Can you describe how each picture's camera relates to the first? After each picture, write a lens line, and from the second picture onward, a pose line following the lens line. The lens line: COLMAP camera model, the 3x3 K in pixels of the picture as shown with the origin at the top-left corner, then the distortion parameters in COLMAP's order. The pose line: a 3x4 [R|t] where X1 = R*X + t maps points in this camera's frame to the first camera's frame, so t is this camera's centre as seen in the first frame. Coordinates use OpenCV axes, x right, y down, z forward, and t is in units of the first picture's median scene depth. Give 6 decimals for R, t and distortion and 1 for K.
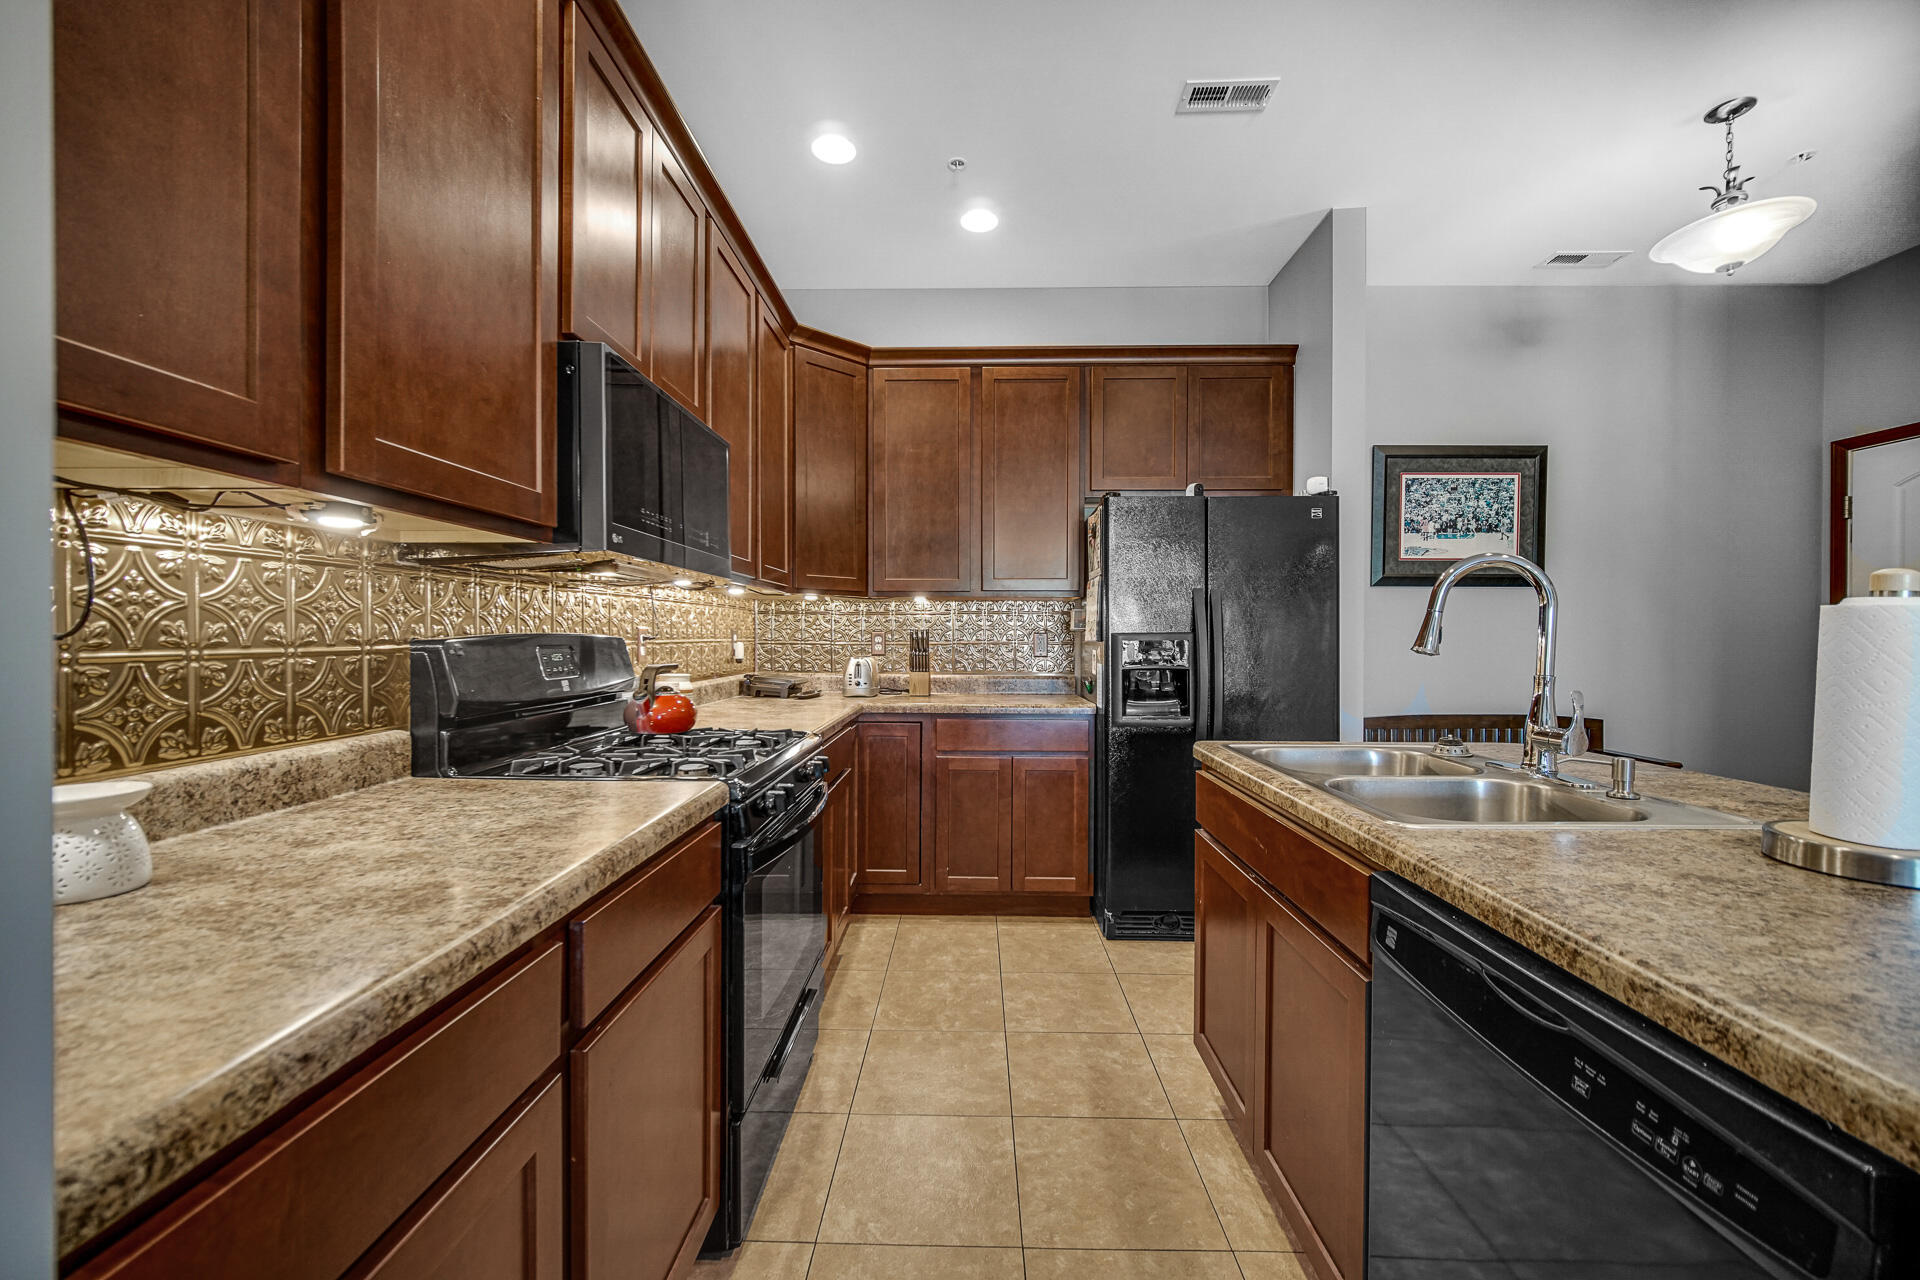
lens RADIAL K [[767.3, 0, 960.0], [0, 767.3, 640.0], [0, 0, 1]] dist [0.001006, -0.000133]
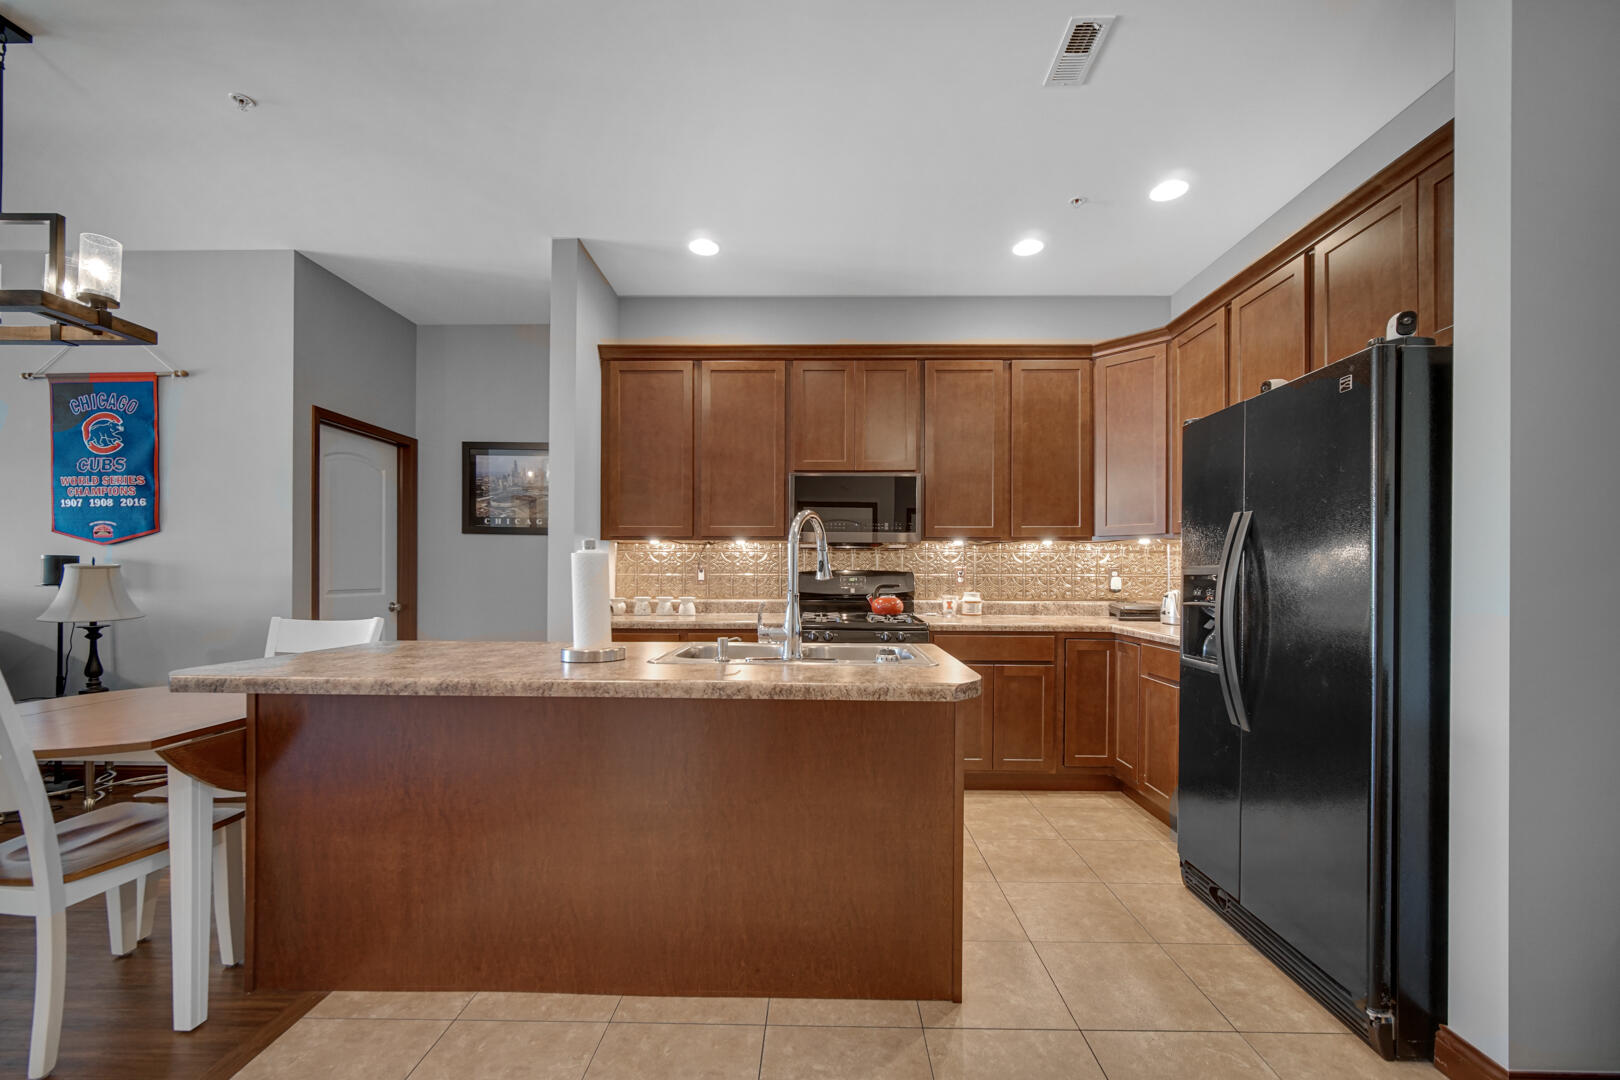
lens RADIAL K [[654.4, 0, 811.2], [0, 654.4, 572.3], [0, 0, 1]] dist [-0.001106, -0.000336]
pose [[-0.005992, -0.003547, -0.999976, 0.821956], [-0.010195, 0.999942, -0.003485, 0.003827], [0.999930, 0.010173, -0.006028, 0.432110]]
